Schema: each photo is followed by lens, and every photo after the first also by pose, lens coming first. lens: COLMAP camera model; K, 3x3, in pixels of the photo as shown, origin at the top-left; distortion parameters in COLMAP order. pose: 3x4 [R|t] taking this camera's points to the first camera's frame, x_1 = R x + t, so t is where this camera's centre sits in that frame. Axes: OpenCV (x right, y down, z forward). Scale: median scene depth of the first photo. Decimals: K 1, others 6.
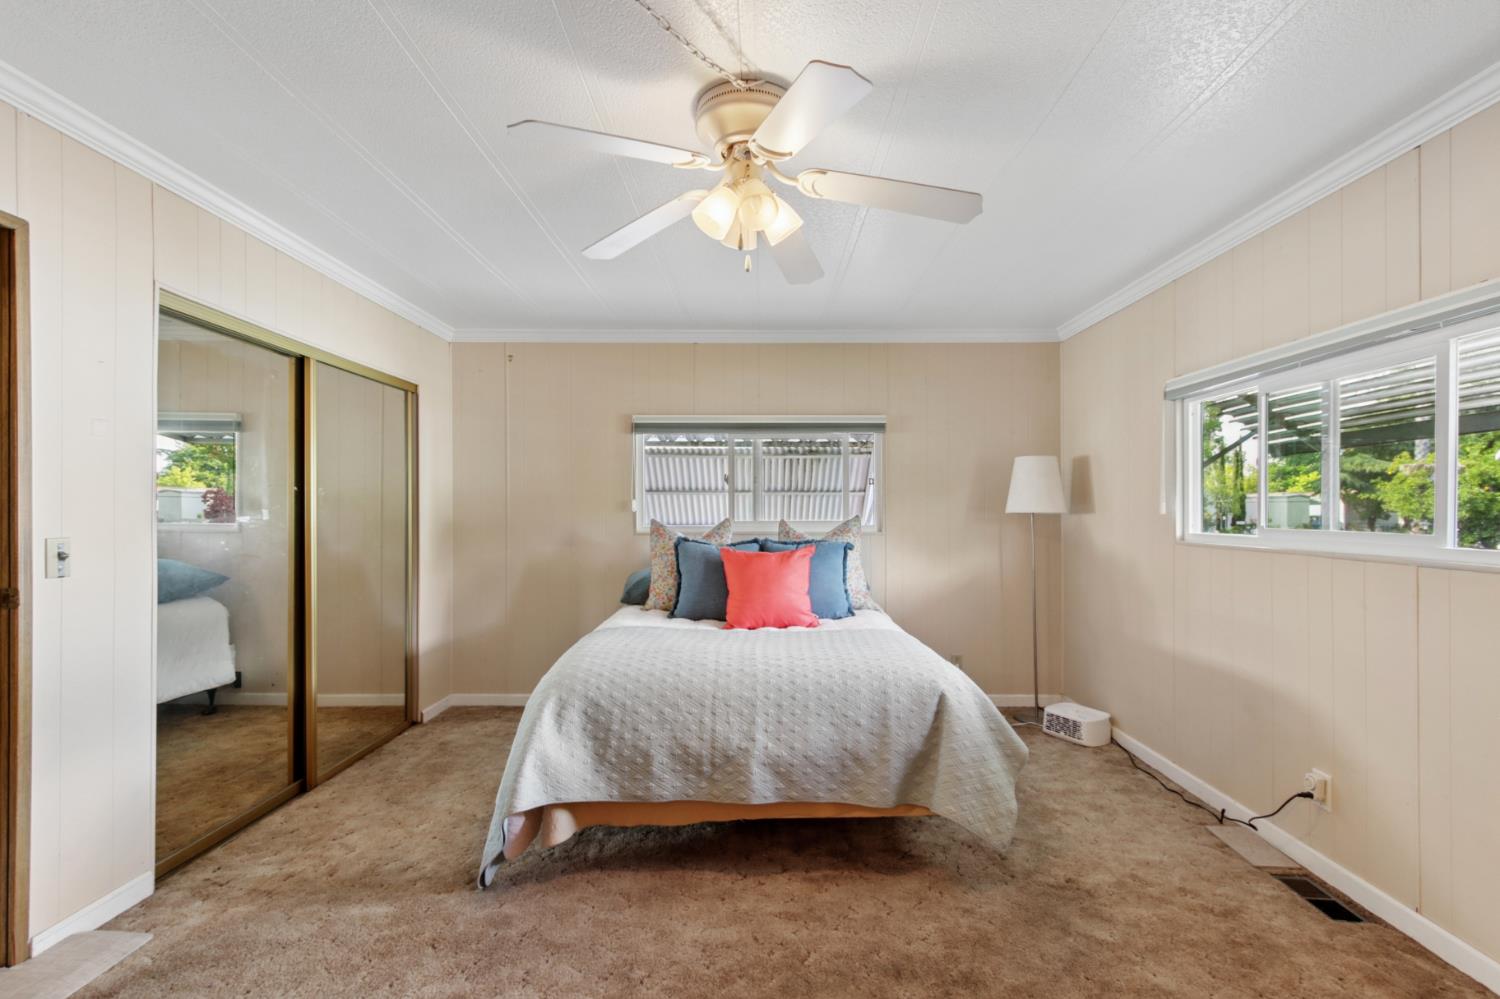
lens RADIAL K [[723.2, 0, 750.1], [0, 723.2, 518.4], [0, 0, 1]] dist [0.001172, 0.000355]
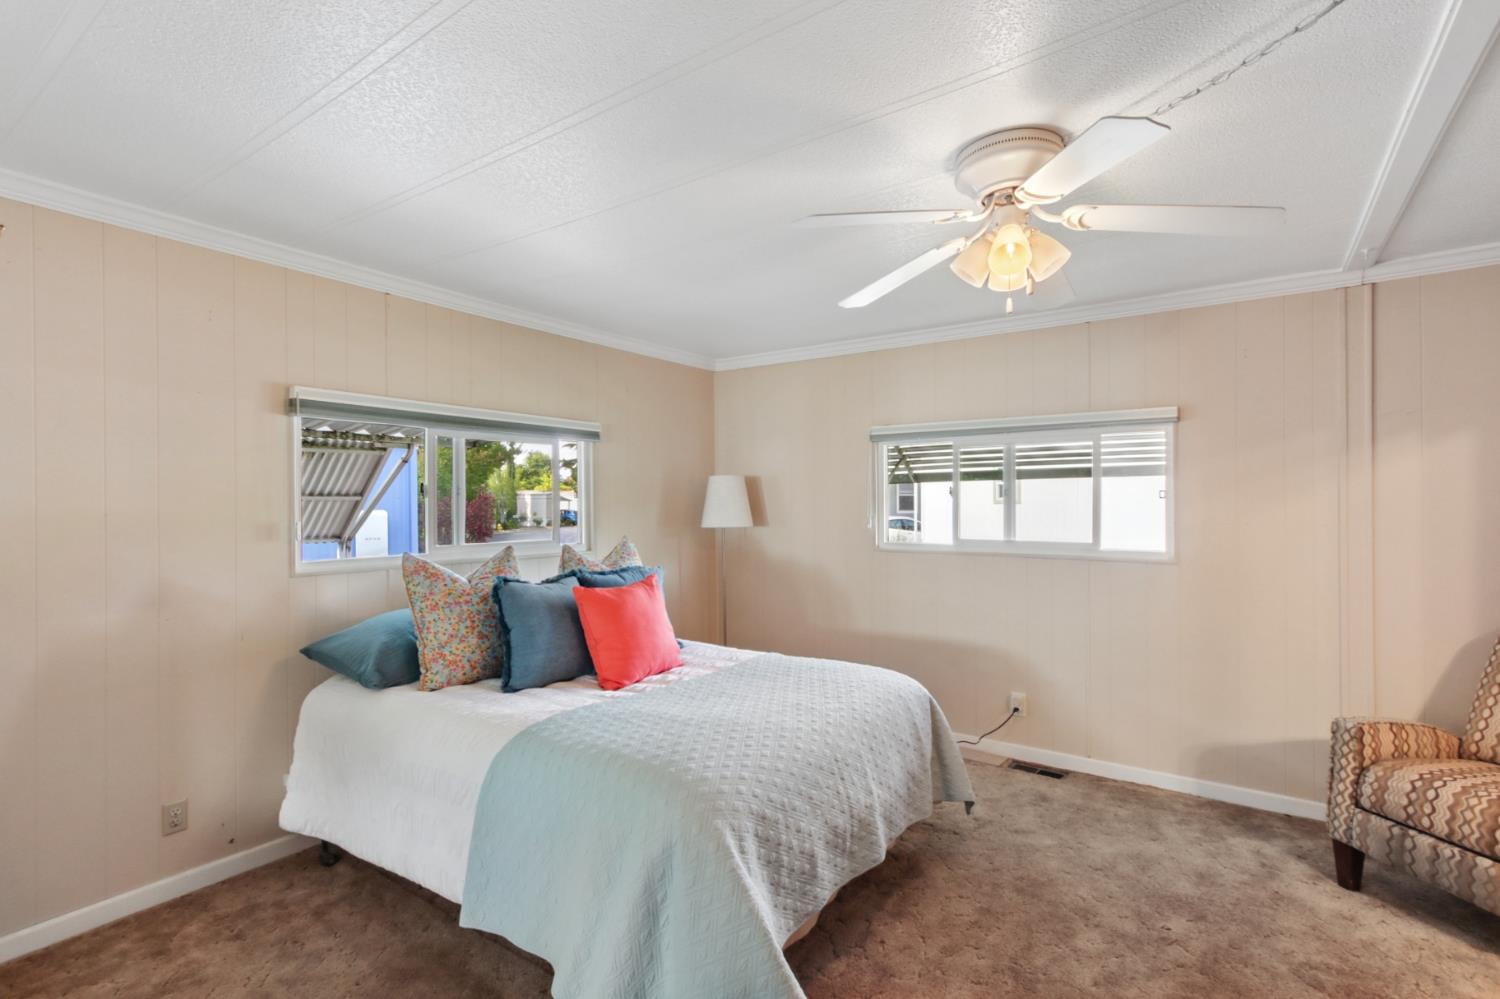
lens RADIAL K [[721.9, 0, 752.2], [0, 721.9, 506.8], [0, 0, 1]] dist [0.012599, 0.000525]
pose [[0.551227, -0.005361, 0.834338, -0.836931], [0.010763, 0.999942, -0.000686, -0.060887], [-0.834286, 0.009358, 0.551253, 0.599568]]
